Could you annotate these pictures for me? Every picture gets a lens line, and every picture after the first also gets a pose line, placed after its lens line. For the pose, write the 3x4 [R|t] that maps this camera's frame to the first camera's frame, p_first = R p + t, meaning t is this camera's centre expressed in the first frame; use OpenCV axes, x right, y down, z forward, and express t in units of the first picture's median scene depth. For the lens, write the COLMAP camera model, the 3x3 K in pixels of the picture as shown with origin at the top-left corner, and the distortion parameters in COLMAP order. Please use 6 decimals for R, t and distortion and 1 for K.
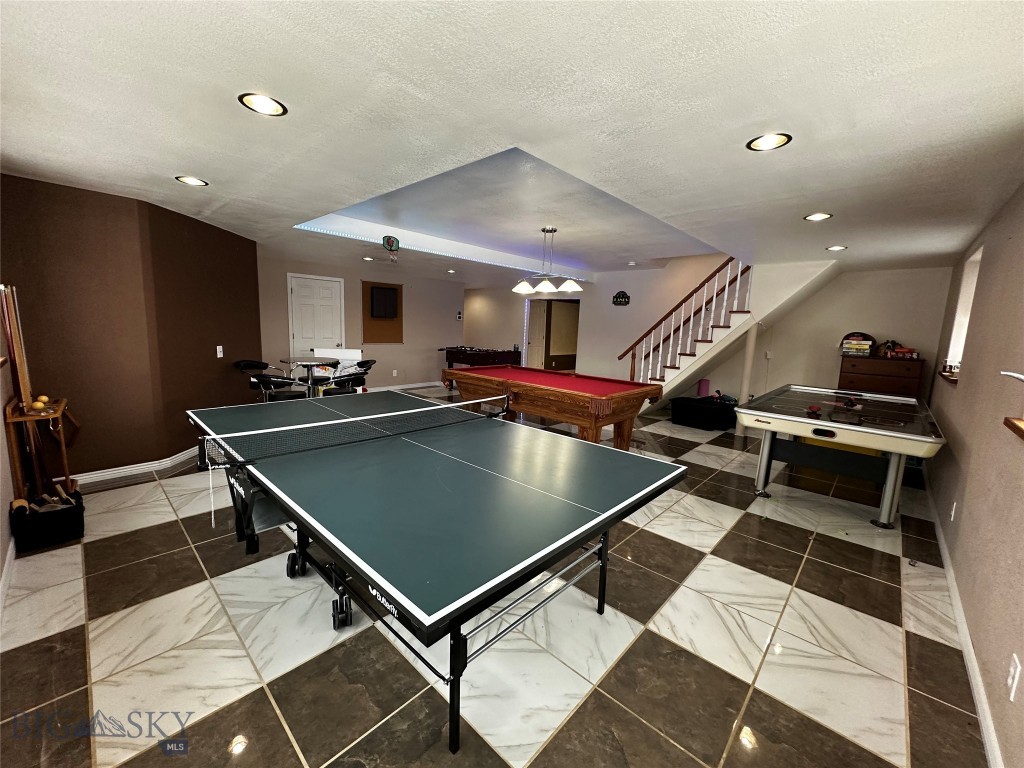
lens RADIAL K [[407.3, 0, 511.9], [0, 407.3, 386.1], [0, 0, 1]] dist [0.000360, -0.000011]
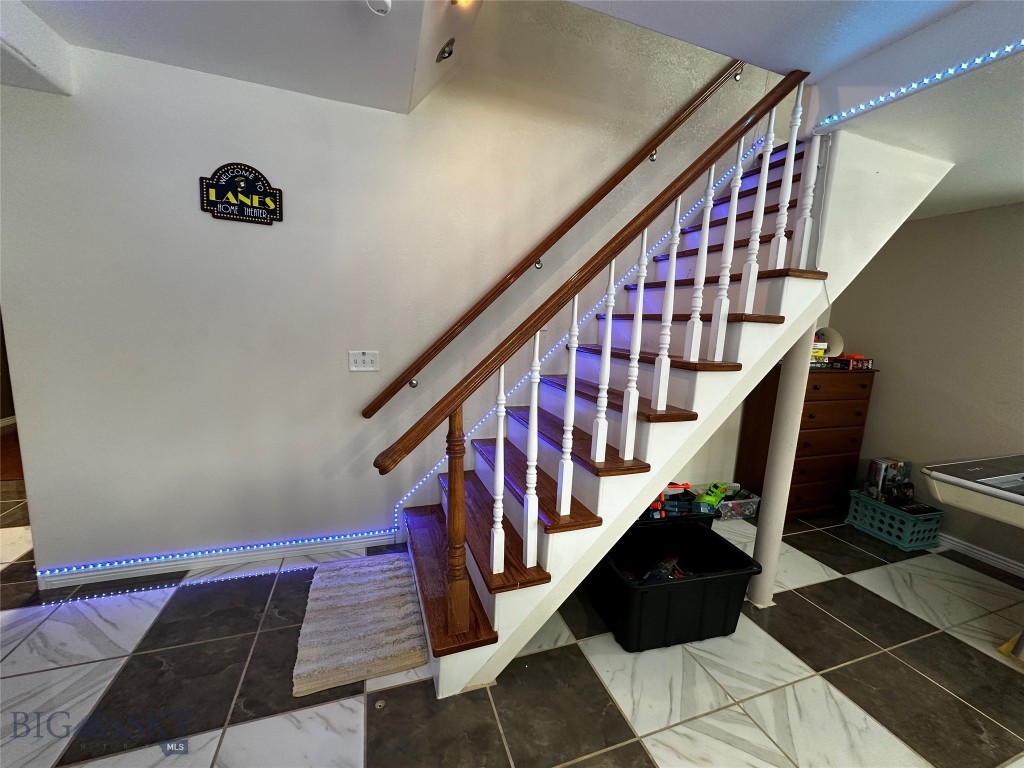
lens RADIAL K [[407.3, 0, 512.1], [0, 407.3, 384.2], [0, 0, 1]] dist [0.000360, -0.000011]
pose [[0.461763, -0.149510, 0.874312, 0.105669], [0.105130, 0.987969, 0.113422, -0.109255], [-0.880751, 0.039542, 0.471925, 0.742599]]
